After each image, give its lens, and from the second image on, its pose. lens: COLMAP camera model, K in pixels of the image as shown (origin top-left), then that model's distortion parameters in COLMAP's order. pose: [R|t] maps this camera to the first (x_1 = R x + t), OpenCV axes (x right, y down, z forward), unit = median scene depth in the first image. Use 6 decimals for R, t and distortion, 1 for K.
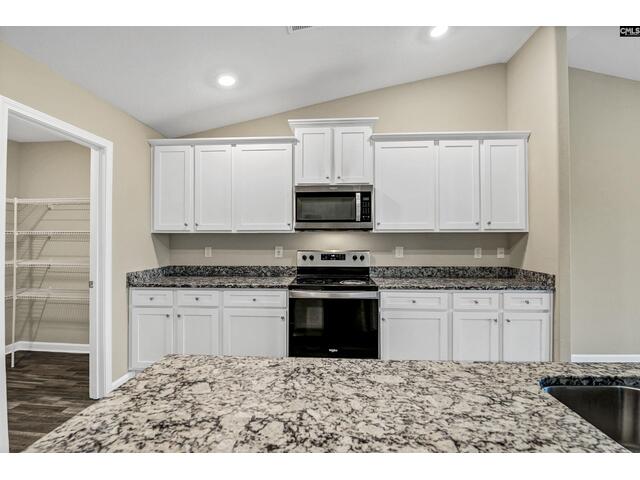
lens RADIAL K [[289.4, 0, 317.5], [0, 289.4, 234.5], [0, 0, 1]] dist [-0.000749, -0.010549]
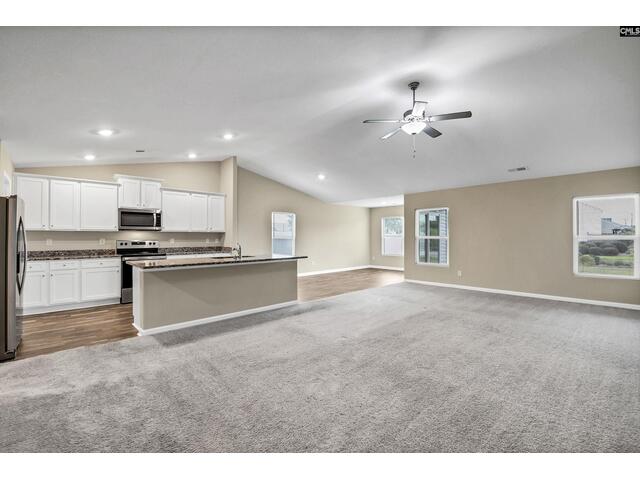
lens RADIAL K [[289.4, 0, 317.5], [0, 289.4, 234.5], [0, 0, 1]] dist [-0.000749, -0.010549]
pose [[0.684090, 0.006234, 0.729371, -0.593054], [-0.010144, 0.999948, 0.000967, 0.000718], [-0.729327, -0.008061, 0.684117, -1.361199]]
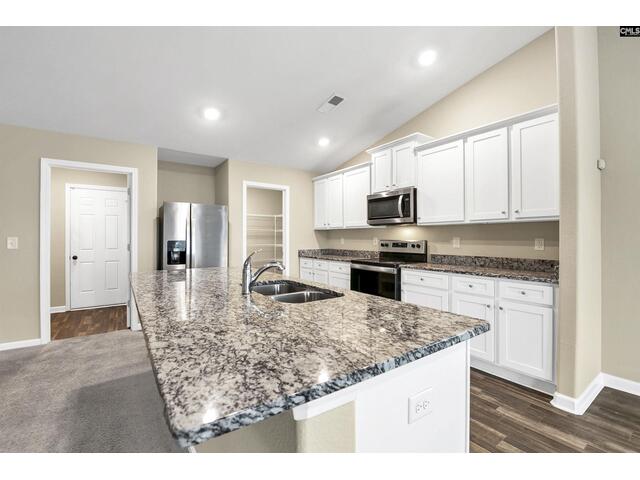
lens RADIAL K [[286.5, 0, 322.0], [0, 286.5, 238.1], [0, 0, 1]] dist [0.000660, 0.000005]
pose [[0.625437, 0.002079, -0.780272, 0.896796], [0.008719, 0.999915, 0.009653, 0.032311], [0.780226, -0.012841, 0.625366, -0.093923]]
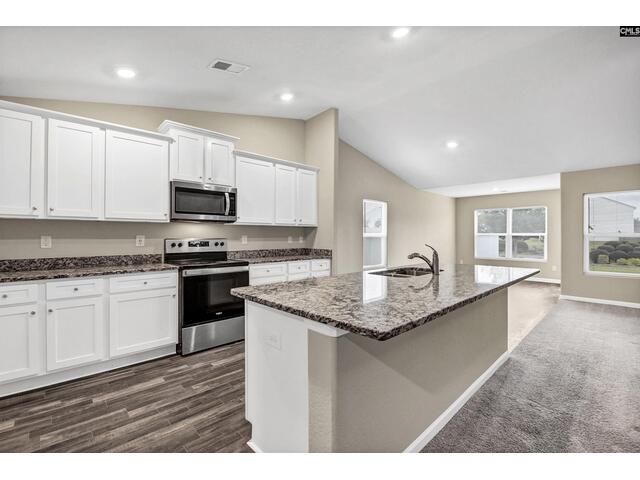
lens RADIAL K [[289.4, 0, 317.5], [0, 289.4, 234.5], [0, 0, 1]] dist [-0.000749, -0.010549]
pose [[0.690279, 0.004127, 0.723532, -0.496663], [-0.011019, 0.999928, 0.004810, 0.029327], [-0.723459, -0.011293, 0.690274, -0.183311]]
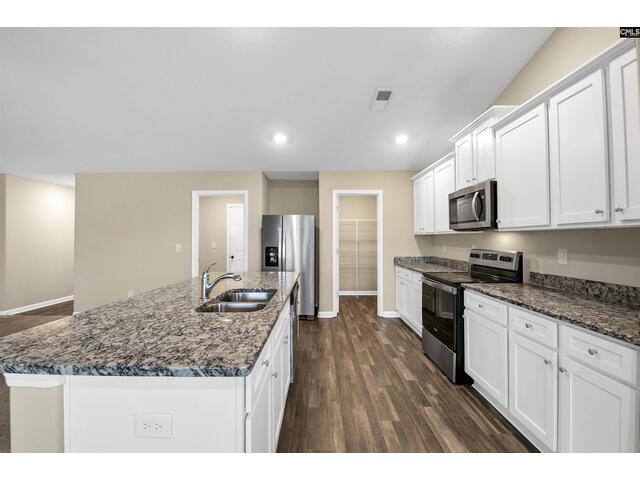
lens RADIAL K [[289.4, 0, 317.5], [0, 289.4, 234.5], [0, 0, 1]] dist [-0.000749, -0.010549]
pose [[0.053064, -0.013042, -0.998506, 1.068931], [0.014103, 0.999825, -0.012310, 0.006414], [0.998492, -0.013428, 0.053239, 0.380617]]
